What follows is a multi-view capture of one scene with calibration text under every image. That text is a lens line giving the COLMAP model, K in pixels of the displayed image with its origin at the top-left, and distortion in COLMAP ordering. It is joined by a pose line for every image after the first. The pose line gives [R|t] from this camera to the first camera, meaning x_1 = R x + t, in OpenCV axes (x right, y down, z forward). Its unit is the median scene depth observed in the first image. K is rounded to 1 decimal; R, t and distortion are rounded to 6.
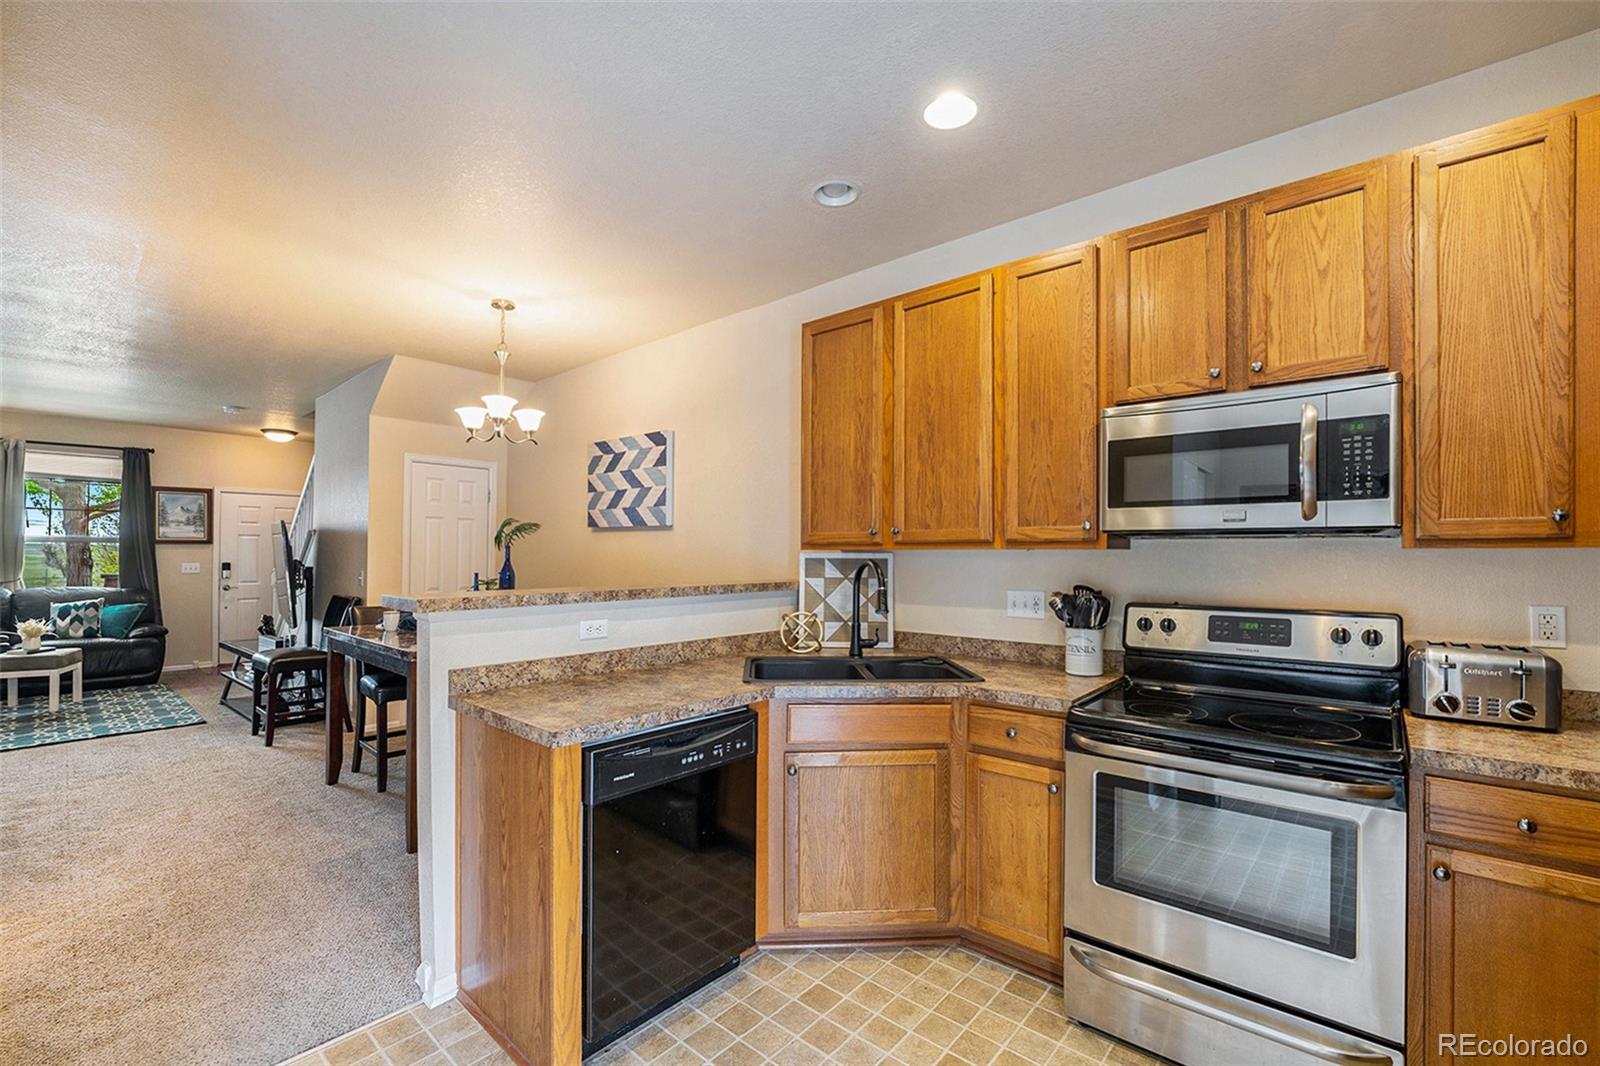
lens RADIAL K [[671.9, 0, 801.4], [0, 671.9, 541.8], [0, 0, 1]] dist [-0.019324, 0.000293]
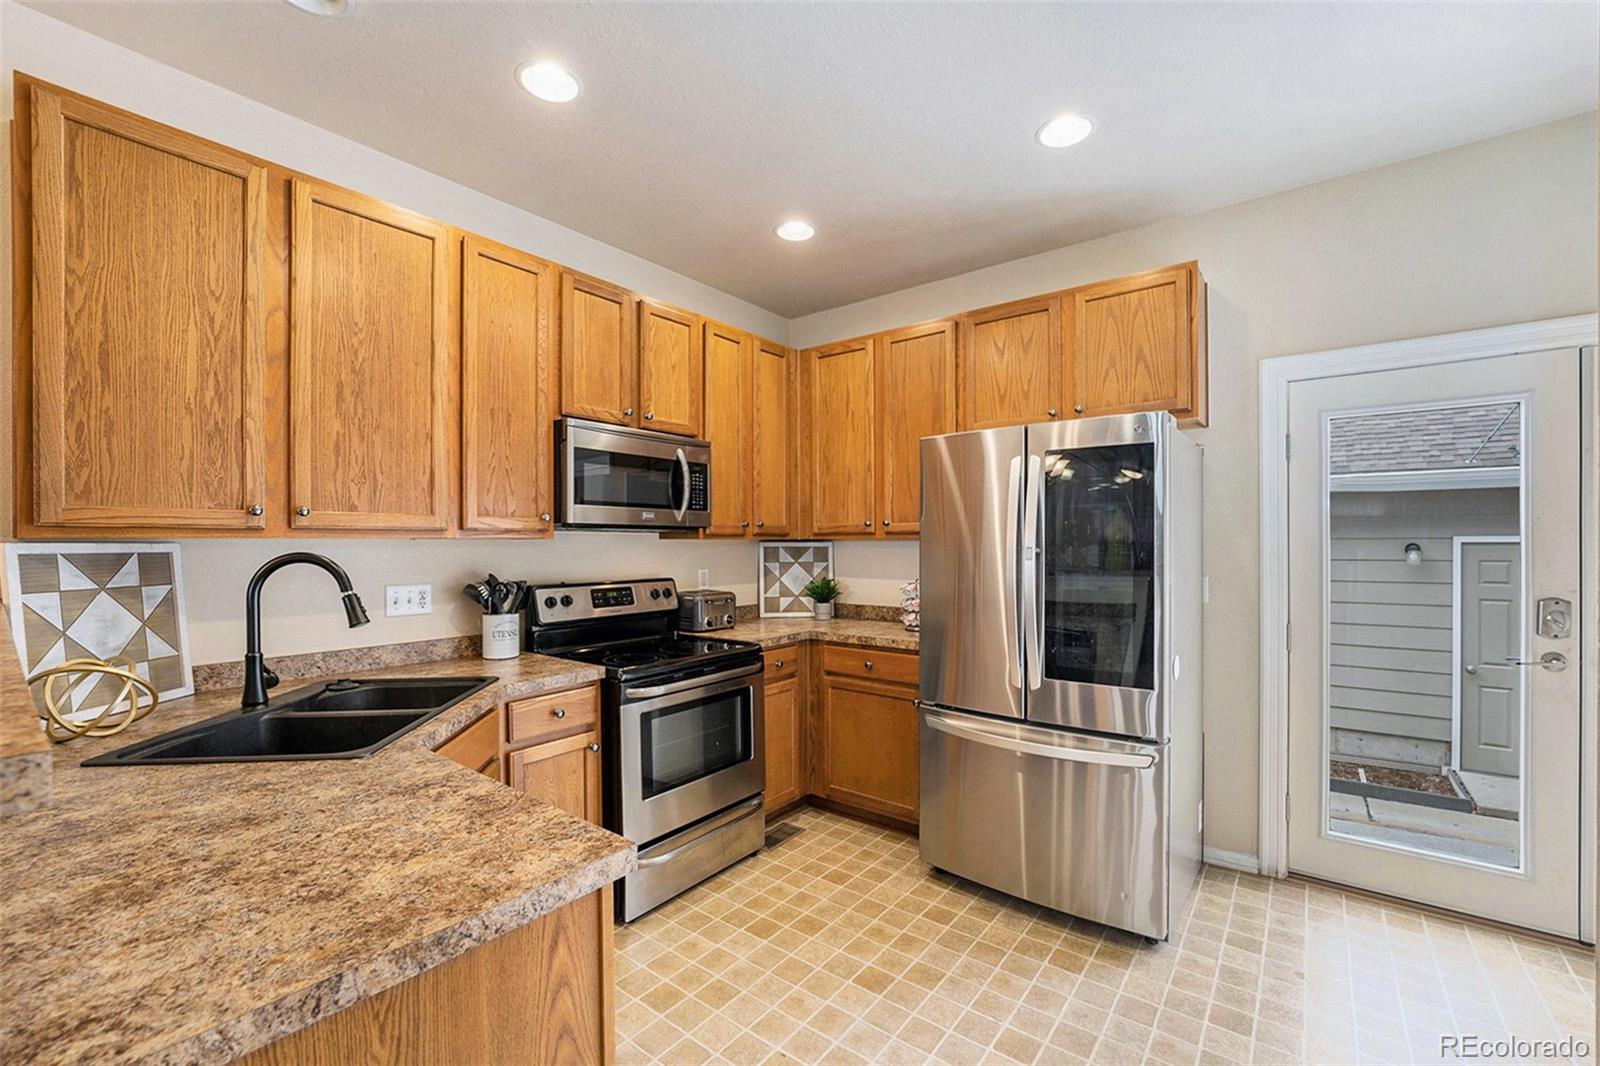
lens RADIAL K [[671.9, 0, 801.4], [0, 671.9, 541.8], [0, 0, 1]] dist [-0.019324, 0.000293]
pose [[-0.055863, -0.000218, 0.998438, -0.592788], [-0.013695, 0.999906, -0.000548, 0.008995], [-0.998344, -0.013704, -0.055861, 0.535168]]
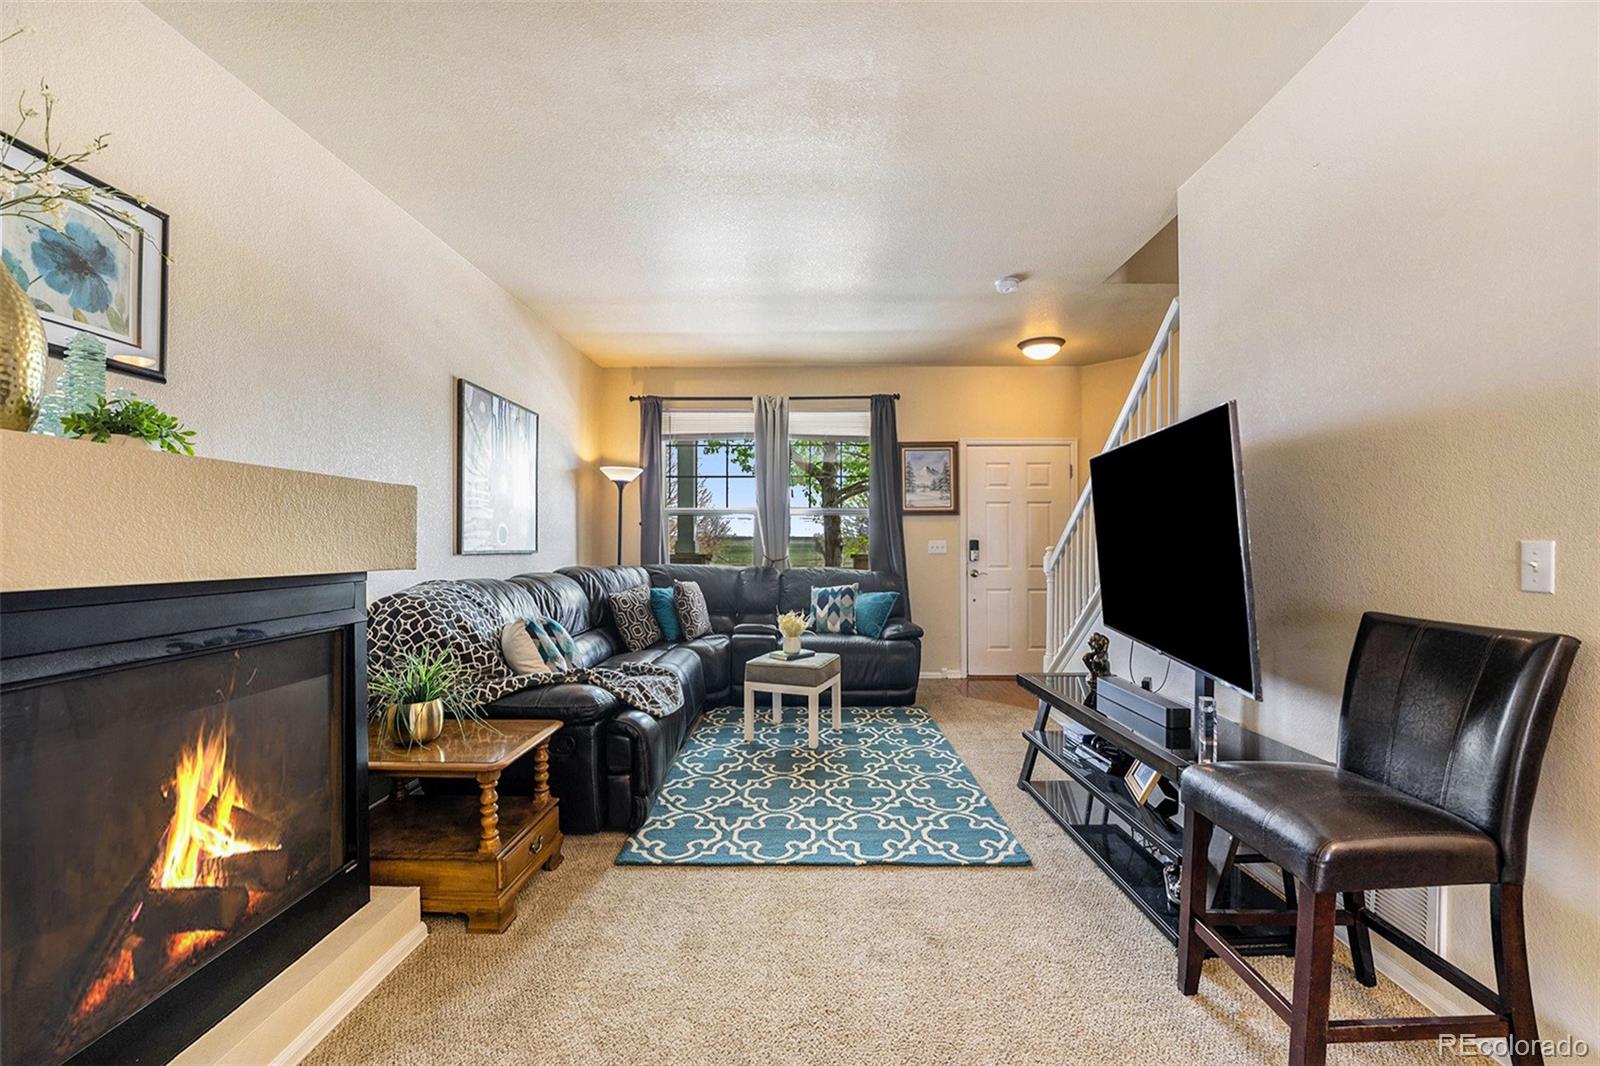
lens RADIAL K [[671.0, 0, 805.3], [0, 671.0, 545.5], [0, 0, 1]] dist [-0.018420, 0.000512]
pose [[0.644952, 0.001830, -0.764221, -1.303740], [0.013934, 0.999803, 0.014154, 0.076393], [0.764096, -0.019778, 0.644799, 1.162337]]
